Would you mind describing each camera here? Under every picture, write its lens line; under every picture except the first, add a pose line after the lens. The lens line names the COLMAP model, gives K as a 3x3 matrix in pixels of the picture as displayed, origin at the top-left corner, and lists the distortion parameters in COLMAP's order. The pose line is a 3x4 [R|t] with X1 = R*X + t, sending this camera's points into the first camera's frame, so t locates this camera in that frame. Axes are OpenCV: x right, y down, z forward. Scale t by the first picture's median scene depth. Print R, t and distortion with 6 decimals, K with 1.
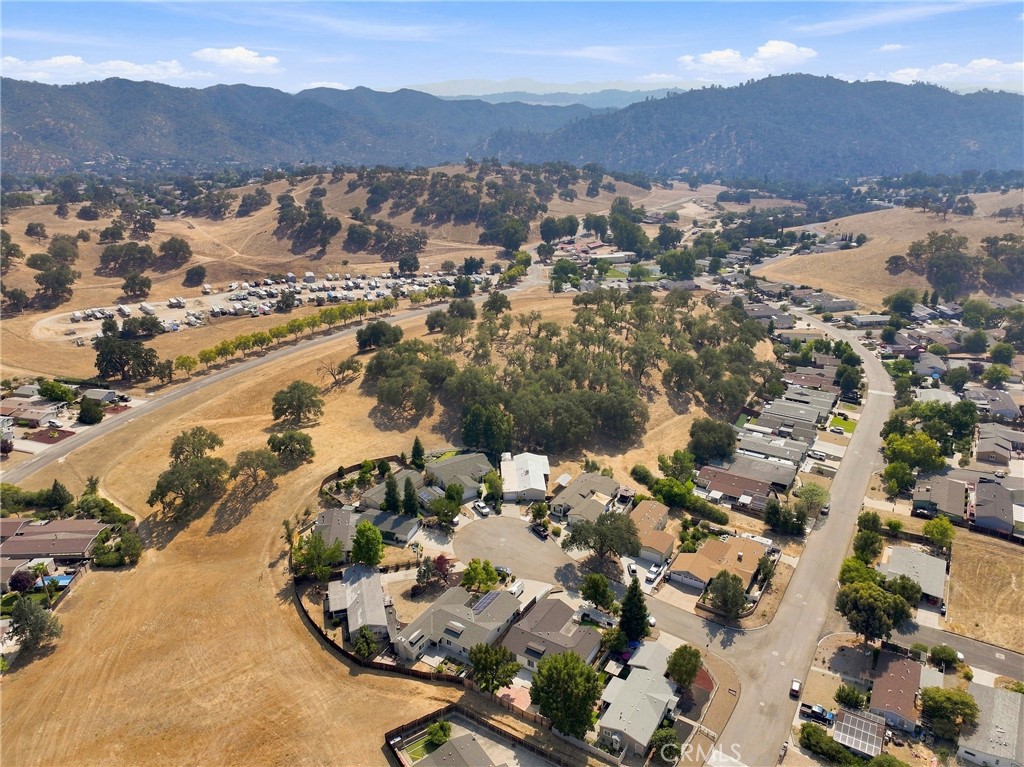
lens RADIAL K [[719.6, 0, 517.6], [0, 719.6, 383.0], [0, 0, 1]] dist [-0.001642, 0.015015]
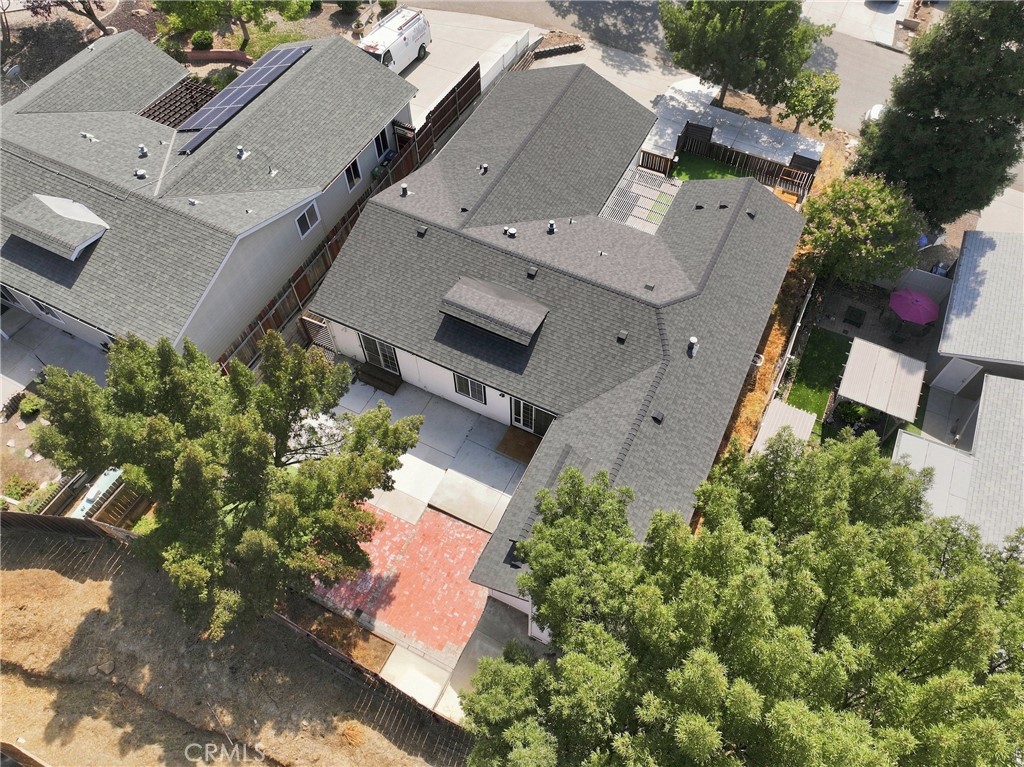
lens RADIAL K [[719.6, 0, 517.6], [0, 719.6, 383.0], [0, 0, 1]] dist [-0.001642, 0.015015]
pose [[0.996266, -0.070723, 0.049517, 0.015268], [0.028965, 0.814105, 0.579995, 0.195995], [-0.081331, -0.576395, 0.813114, 0.597670]]
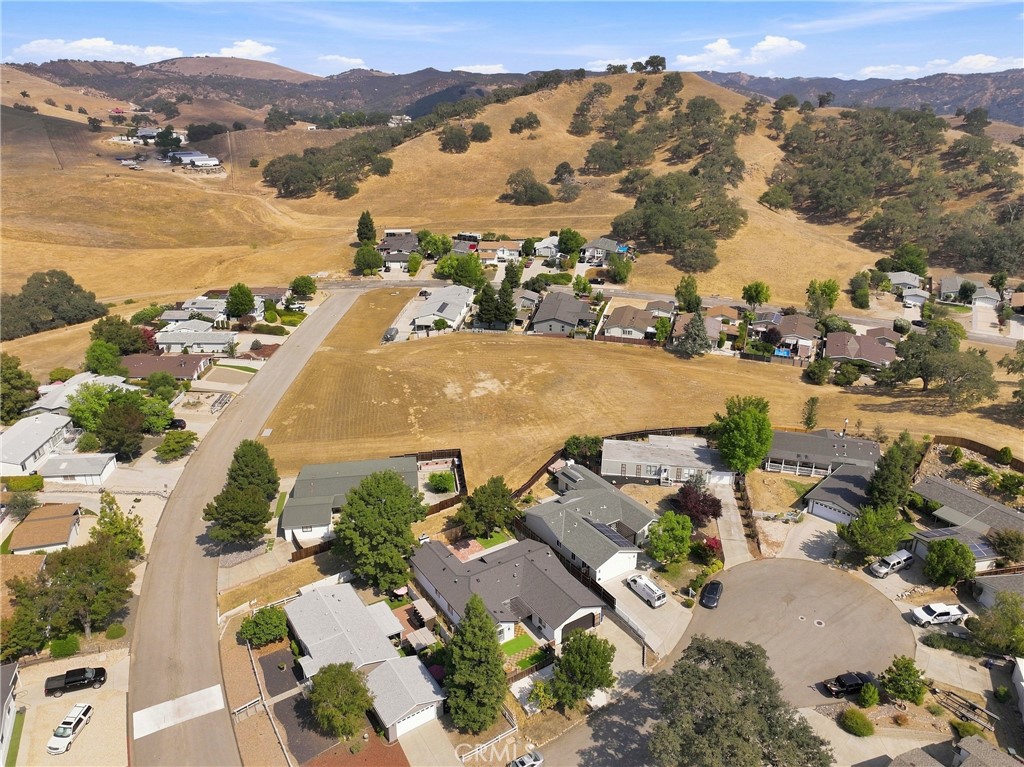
lens RADIAL K [[719.6, 0, 517.6], [0, 719.6, 383.0], [0, 0, 1]] dist [-0.001642, 0.015015]
pose [[-0.431294, 0.334523, -0.837902, 0.379782], [-0.326493, 0.807905, 0.490603, -0.075619], [0.841064, 0.485163, -0.239225, 0.784615]]
